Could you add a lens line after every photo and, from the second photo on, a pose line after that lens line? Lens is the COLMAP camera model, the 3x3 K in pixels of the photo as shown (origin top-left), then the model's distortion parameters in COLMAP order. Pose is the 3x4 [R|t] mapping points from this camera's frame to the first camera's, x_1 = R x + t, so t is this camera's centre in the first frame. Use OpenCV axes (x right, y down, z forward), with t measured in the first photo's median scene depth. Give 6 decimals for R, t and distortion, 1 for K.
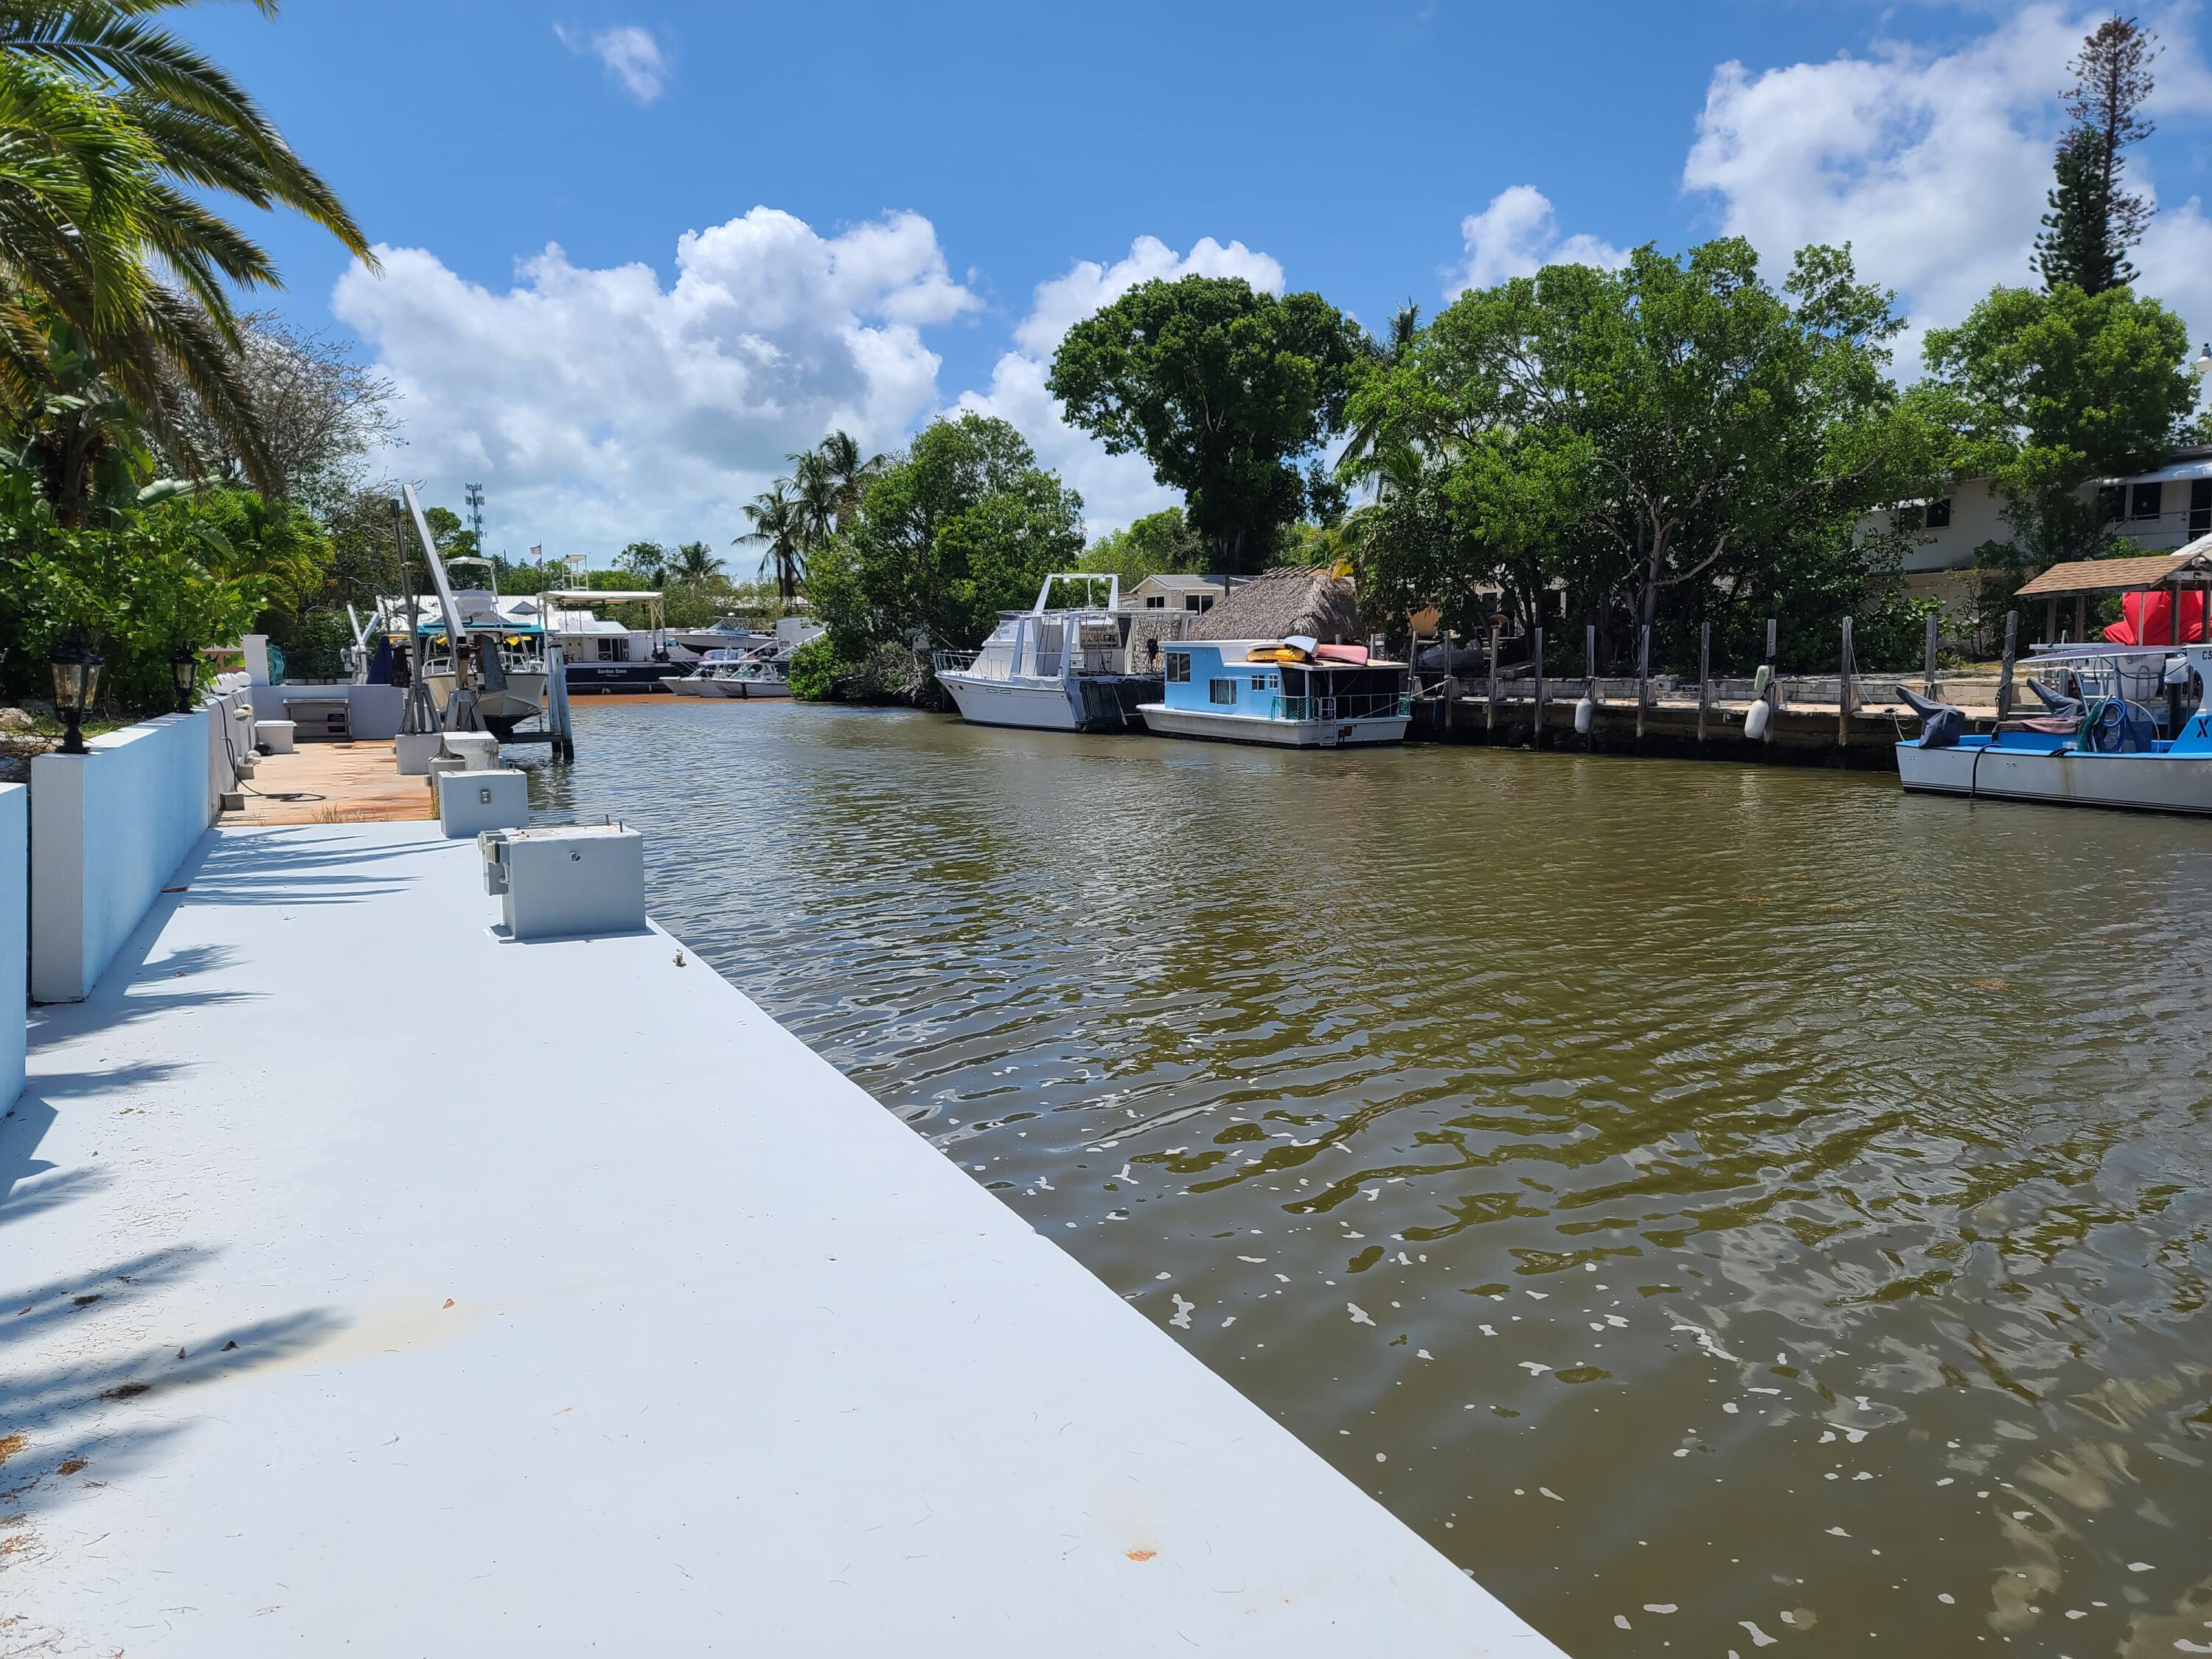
lens RADIAL K [[1590.4, 0, 1106.0], [0, 1590.4, 829.5], [0, 0, 1]] dist [0.095572, -0.075409]
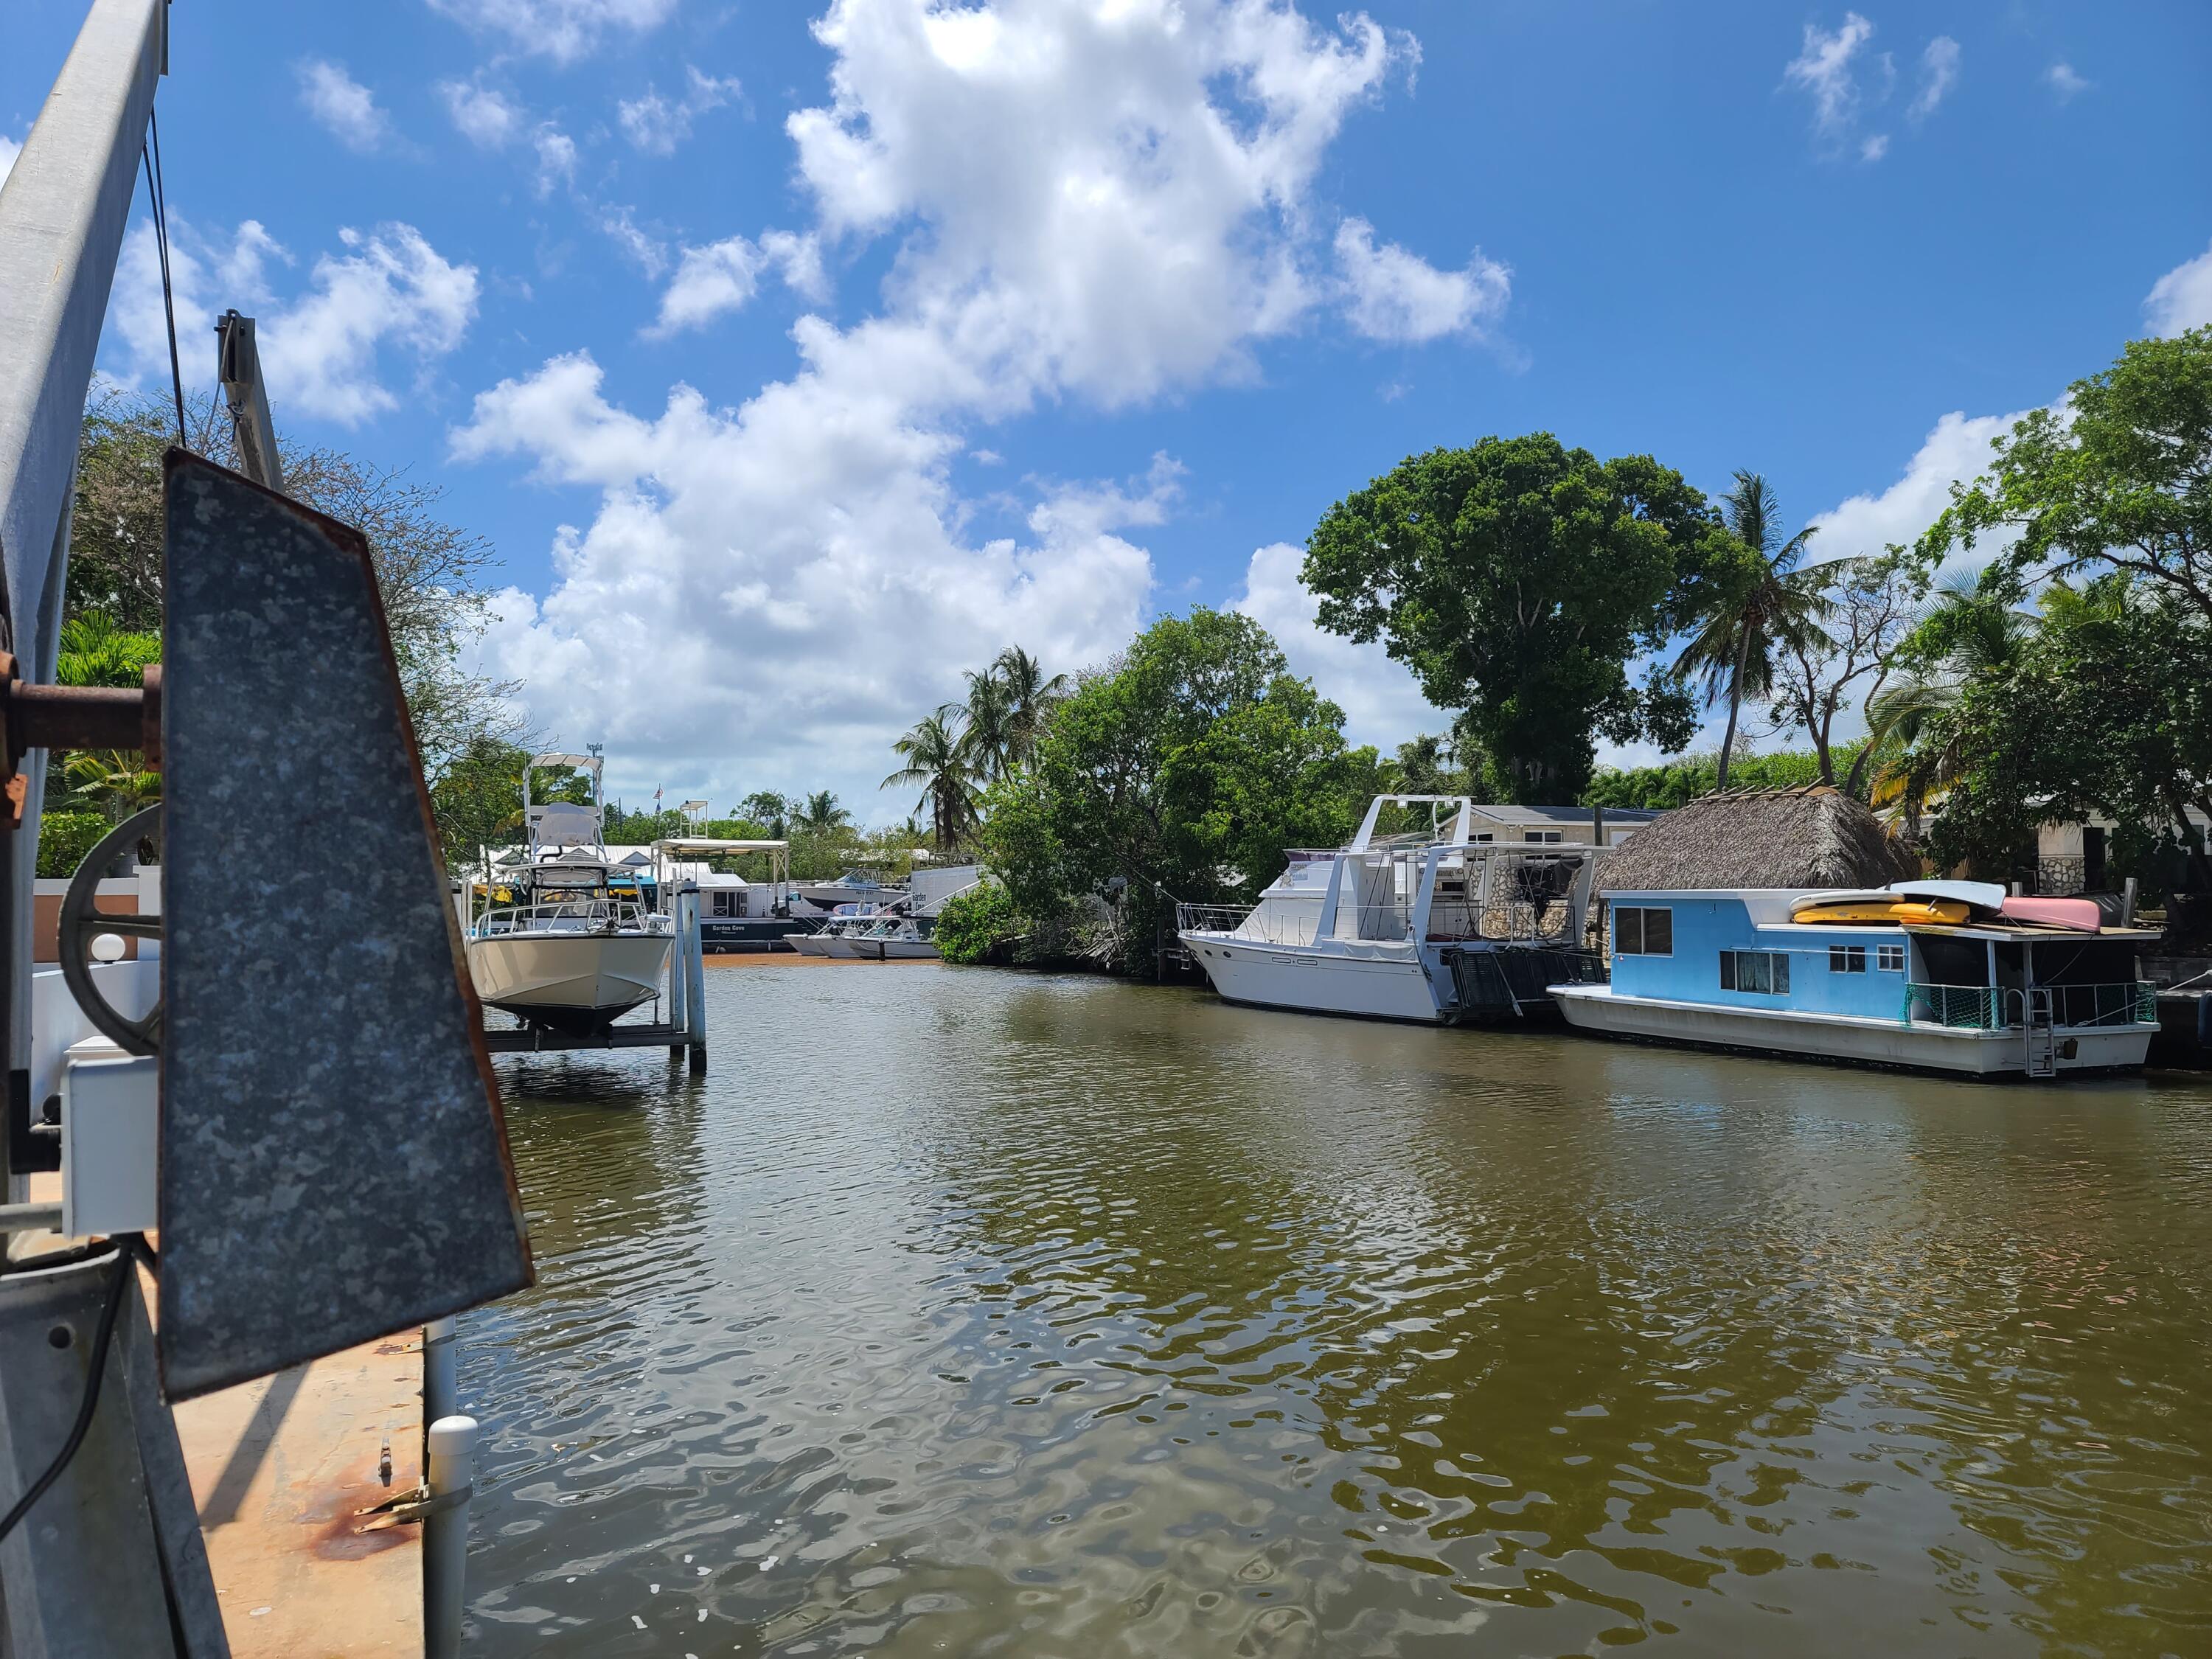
lens RADIAL K [[1590.2, 0, 1145.8], [0, 1590.2, 873.0], [0, 0, 1]] dist [0.101123, 0.000232]
pose [[0.999314, 0.008417, -0.036054, -0.068258], [-0.013184, 0.990878, -0.134116, -0.019037], [0.034596, 0.134499, 0.990310, 0.187486]]
